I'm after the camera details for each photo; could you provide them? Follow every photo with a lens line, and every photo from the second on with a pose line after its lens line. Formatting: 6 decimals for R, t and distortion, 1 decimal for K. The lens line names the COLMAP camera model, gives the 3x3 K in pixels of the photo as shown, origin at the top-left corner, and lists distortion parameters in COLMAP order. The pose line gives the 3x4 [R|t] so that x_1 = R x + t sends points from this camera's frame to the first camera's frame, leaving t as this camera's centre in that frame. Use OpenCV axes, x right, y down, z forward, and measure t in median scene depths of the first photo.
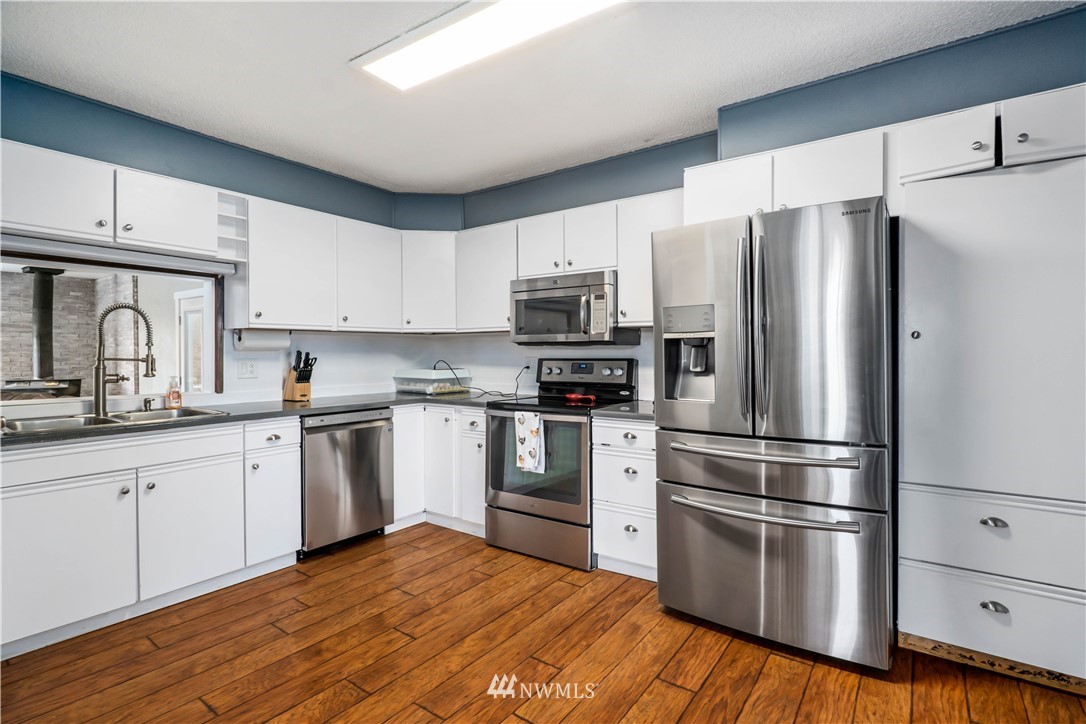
lens RADIAL K [[531.9, 0, 544.6], [0, 531.9, 353.2], [0, 0, 1]] dist [-0.022885, 0.008696]
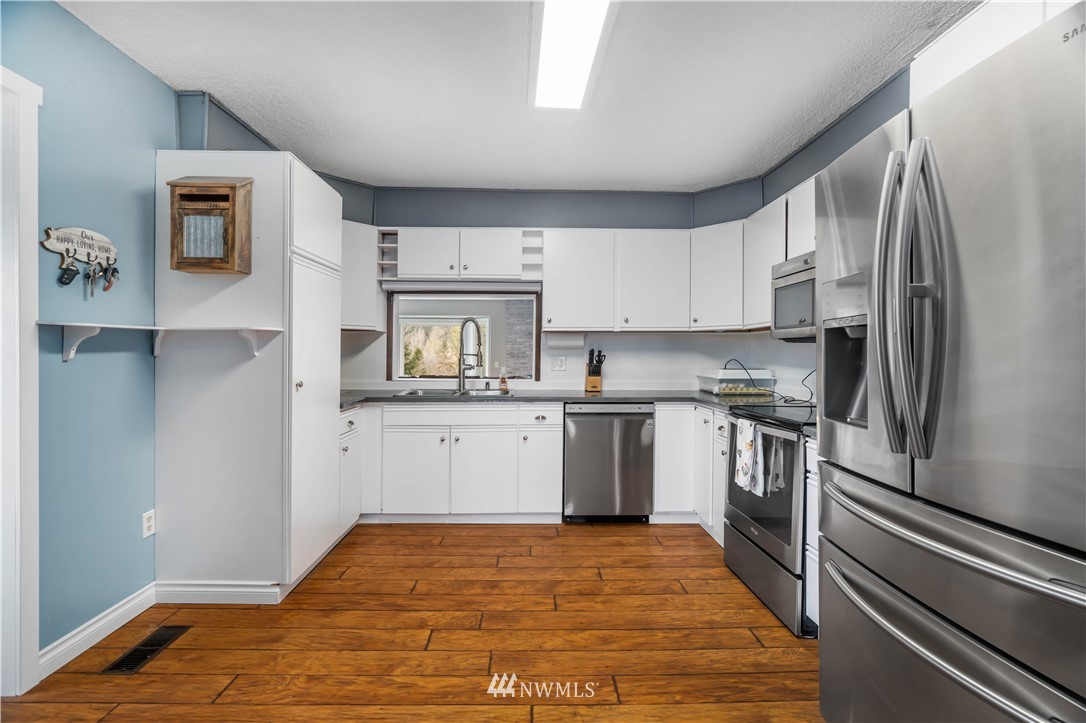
lens RADIAL K [[507.6, 0, 546.2], [0, 507.6, 356.2], [0, 0, 1]] dist [-0.020231, 0.007256]
pose [[0.595775, 0.009052, -0.803101, 0.456688], [-0.005576, 0.999959, 0.007134, 0.004238], [0.803132, 0.000228, 0.595801, 0.281689]]
